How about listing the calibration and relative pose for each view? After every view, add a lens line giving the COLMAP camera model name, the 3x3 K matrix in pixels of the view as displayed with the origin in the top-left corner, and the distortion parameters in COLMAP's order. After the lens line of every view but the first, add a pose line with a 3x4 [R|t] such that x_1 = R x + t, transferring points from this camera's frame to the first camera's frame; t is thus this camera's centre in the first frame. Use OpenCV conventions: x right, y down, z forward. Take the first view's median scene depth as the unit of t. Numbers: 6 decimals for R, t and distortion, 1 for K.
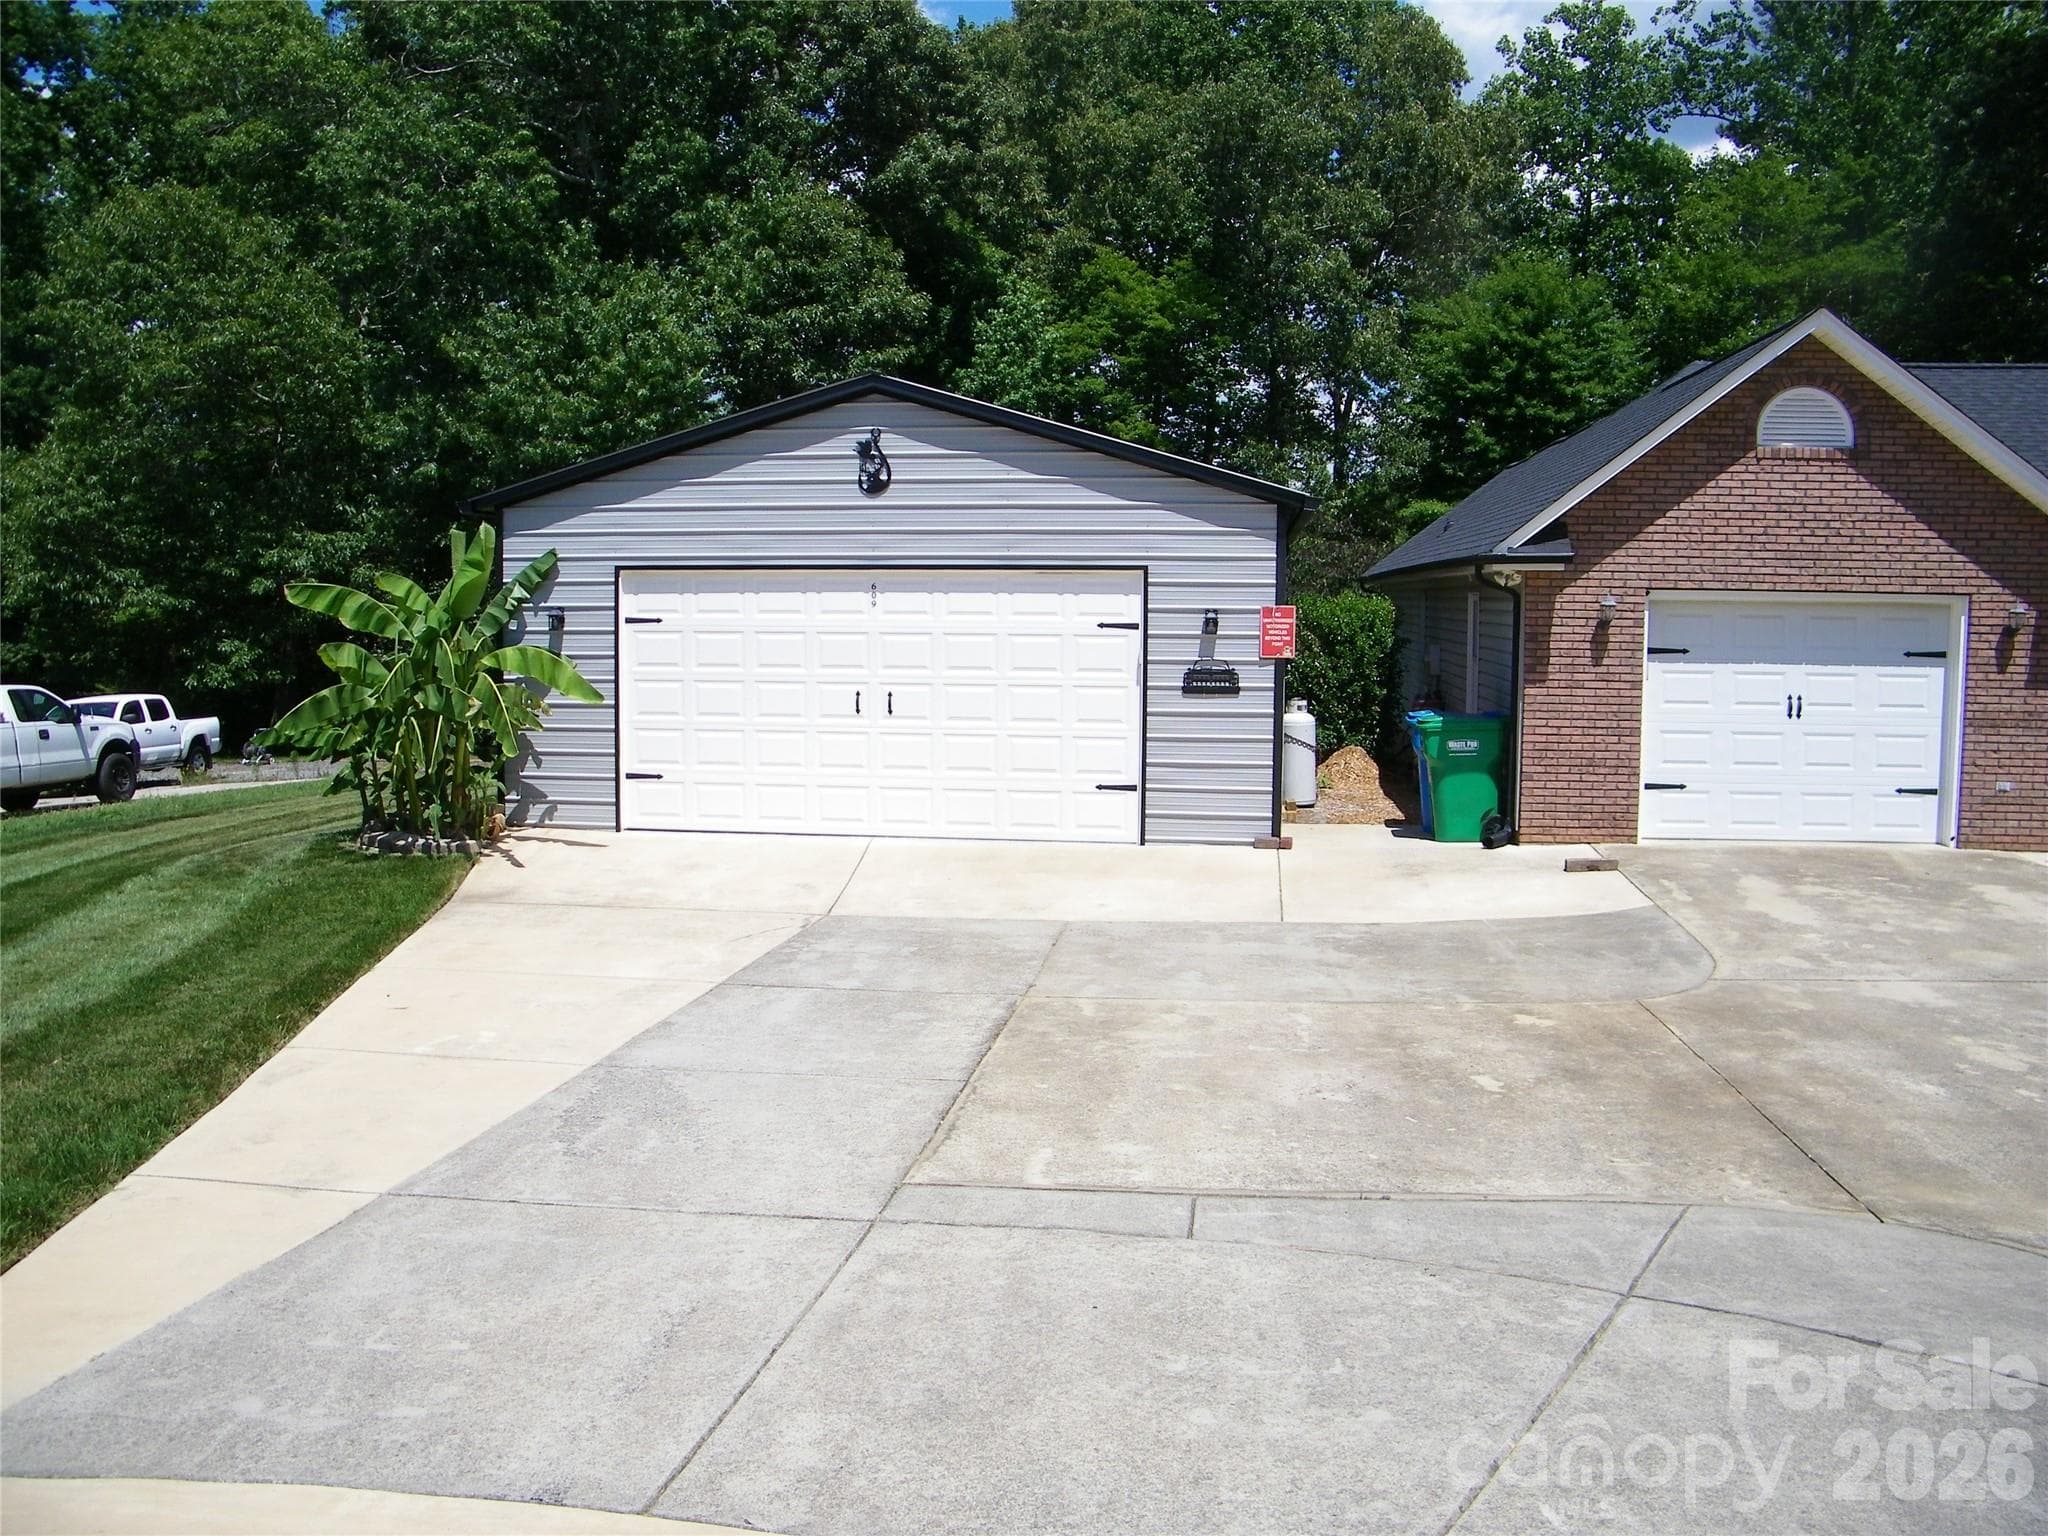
lens RADIAL K [[1722.0, 0, 1017.2], [0, 1722.0, 756.2], [0, 0, 1]] dist [-0.189062, 0.140278]
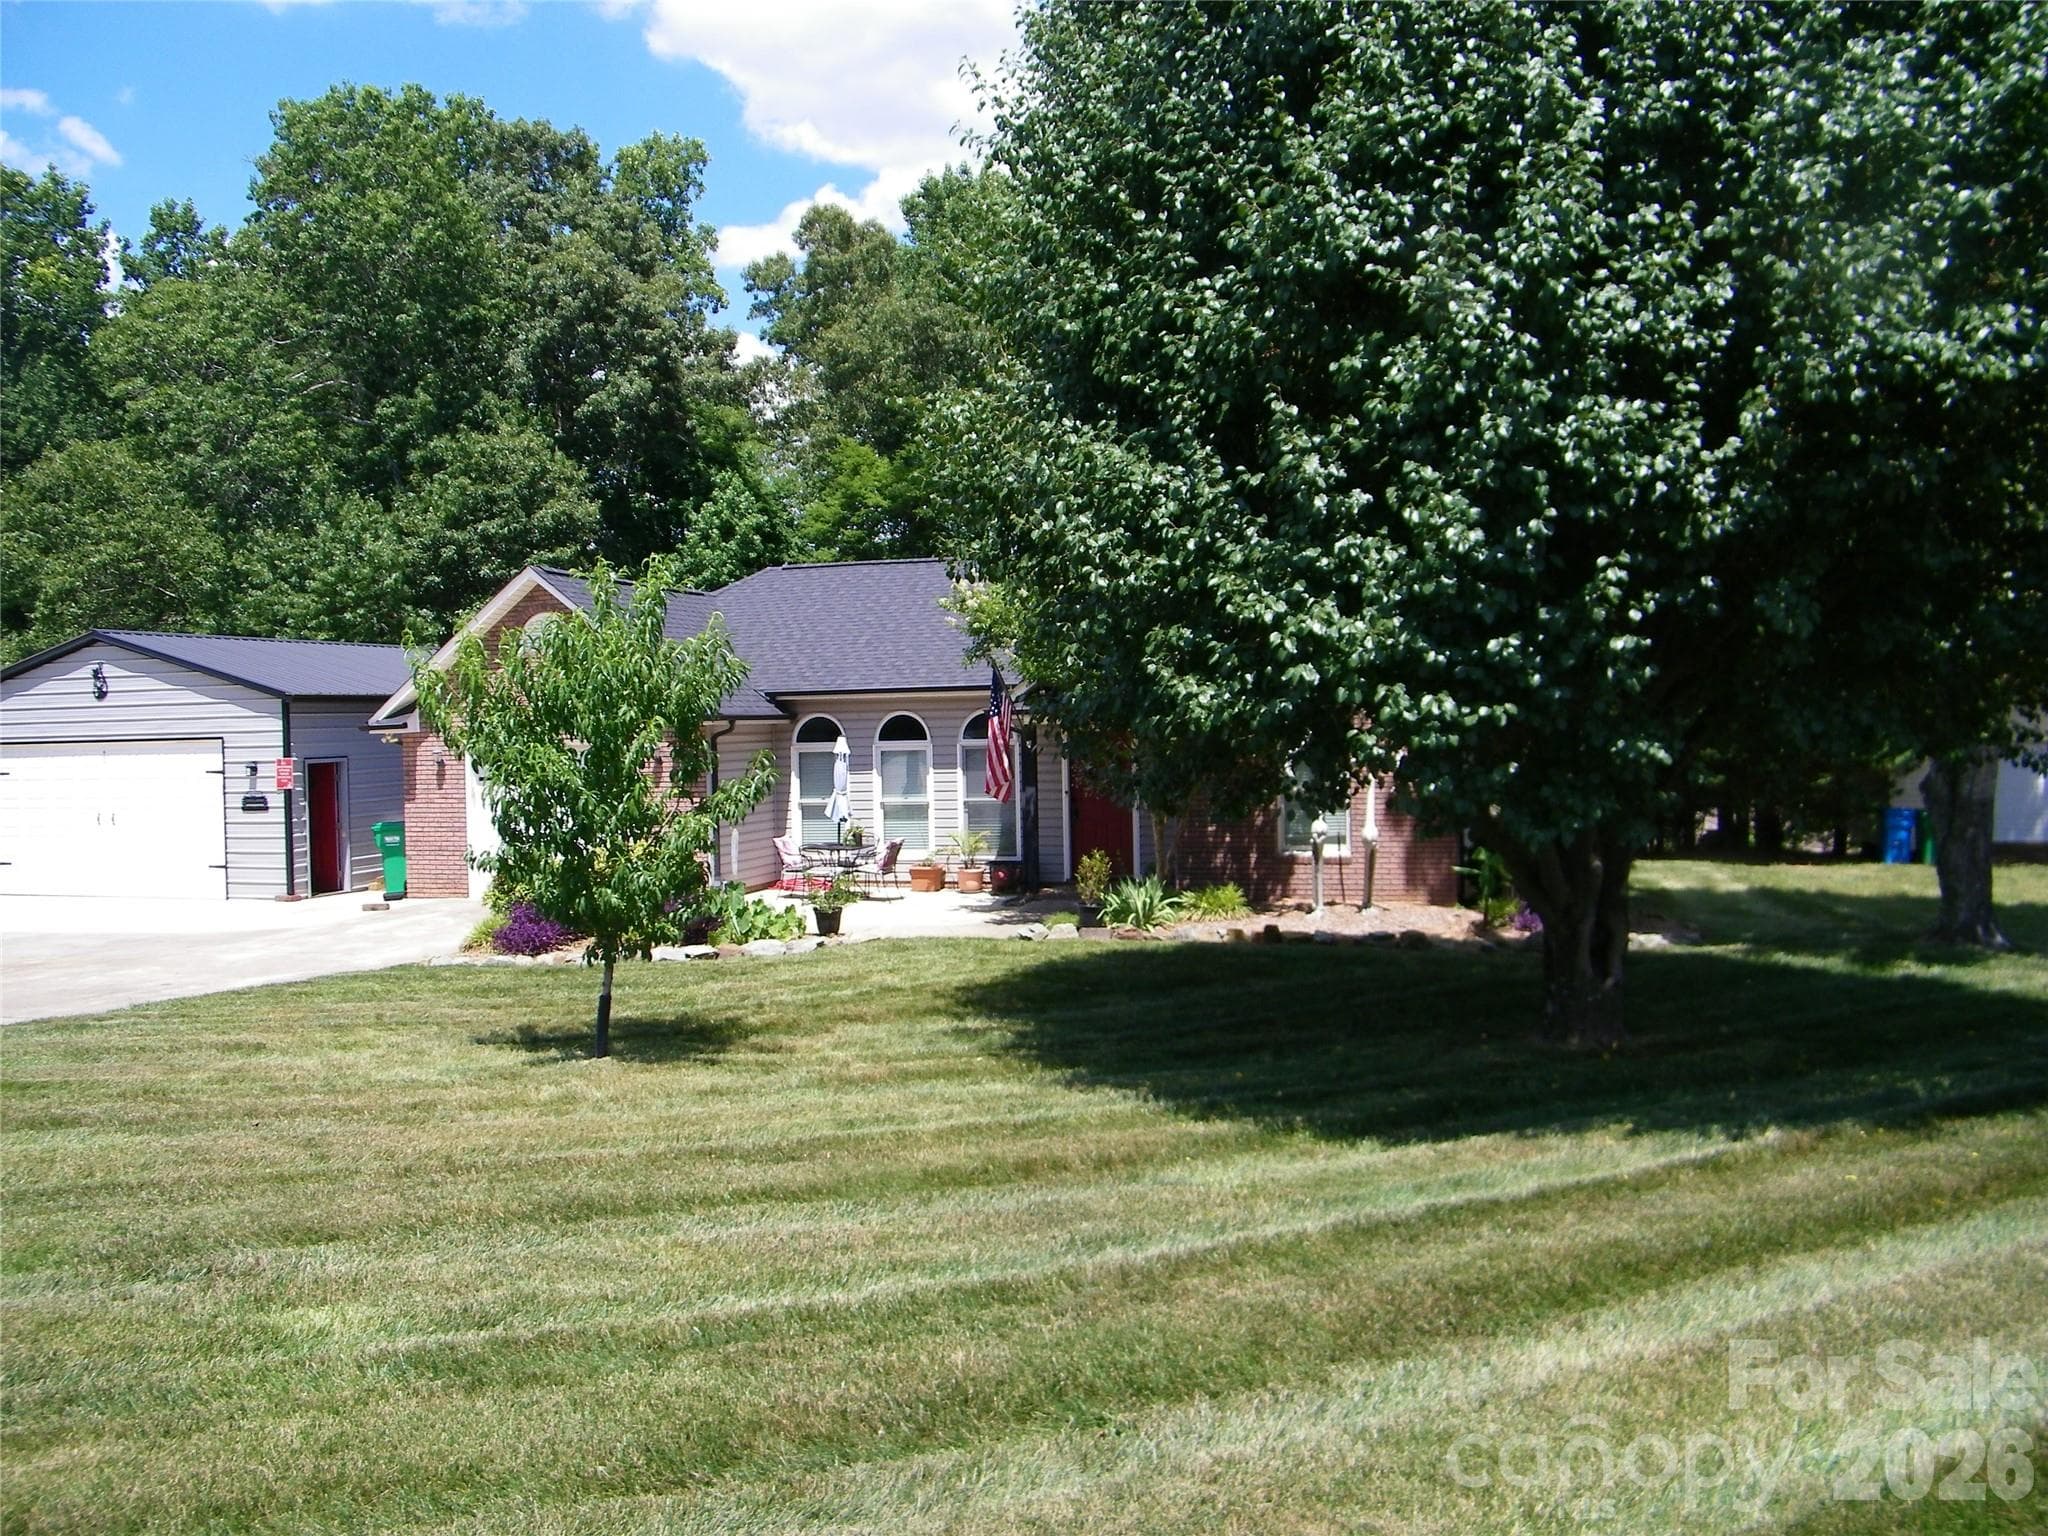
lens RADIAL K [[1722.0, 0, 1017.2], [0, 1722.0, 756.2], [0, 0, 1]] dist [-0.189062, 0.140278]
pose [[0.989314, -0.023406, -0.143912, 1.080228], [0.013366, 0.997434, -0.070337, 0.035409], [0.145189, 0.067661, 0.987088, -0.515141]]
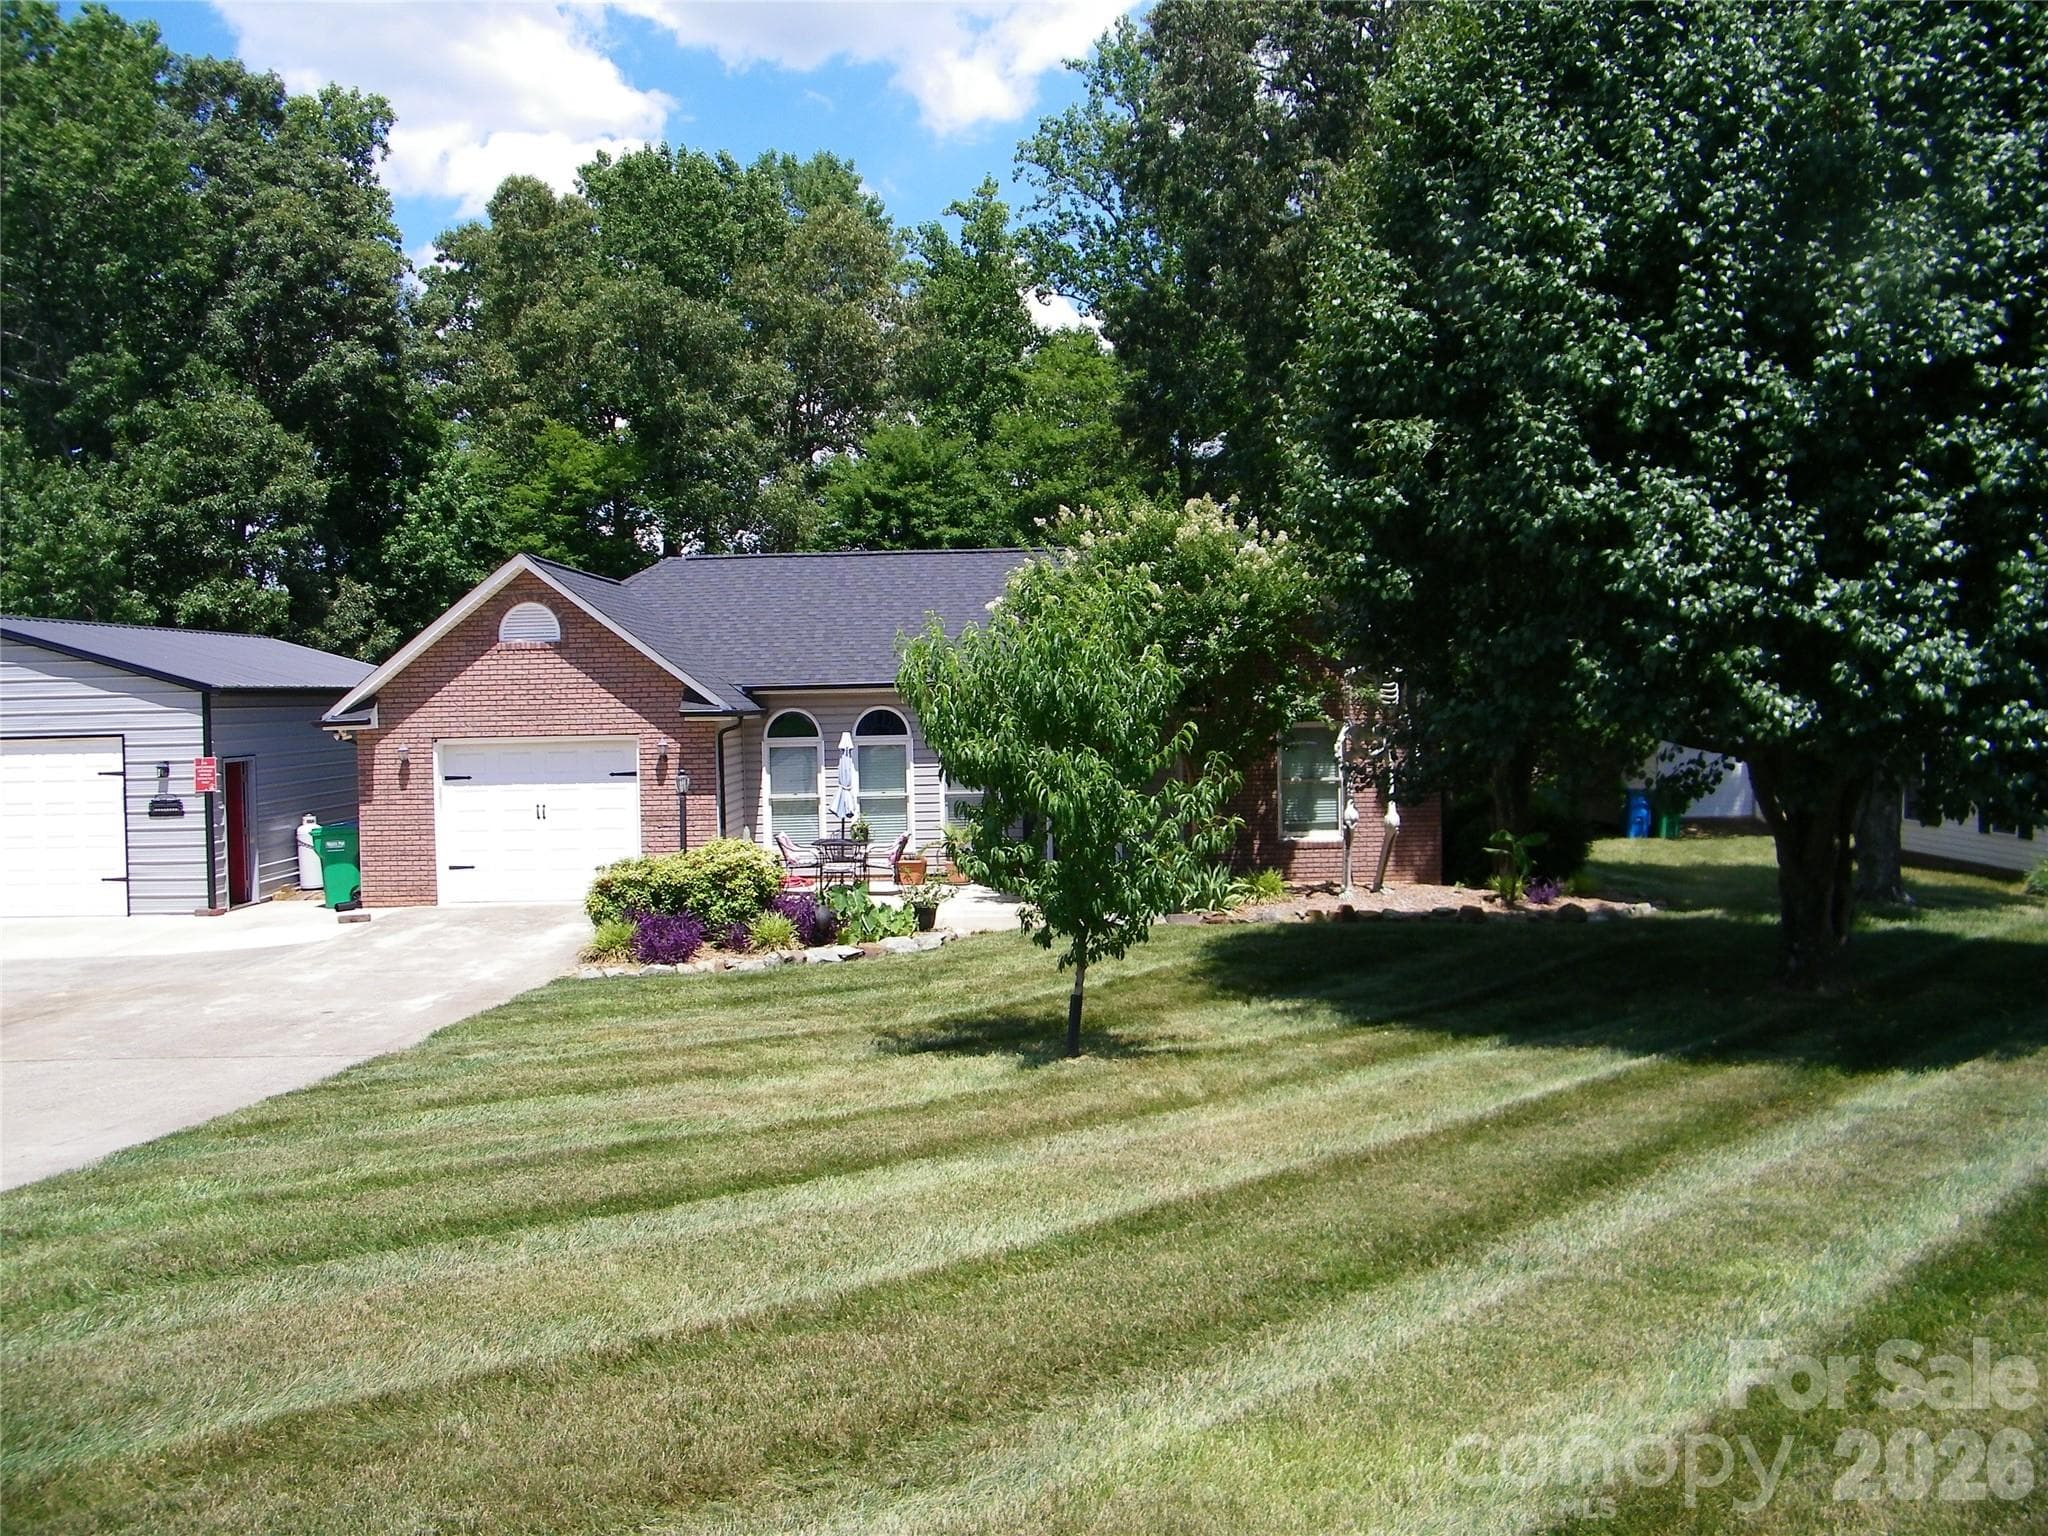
lens RADIAL K [[1714.7, 0, 1028.0], [0, 1714.7, 755.7], [0, 0, 1]] dist [-0.185073, 0.146223]
pose [[0.989830, -0.029770, 0.139103, 0.659227], [0.037757, 0.997764, -0.055140, 0.019673], [-0.137150, 0.059831, 0.988742, -0.552831]]
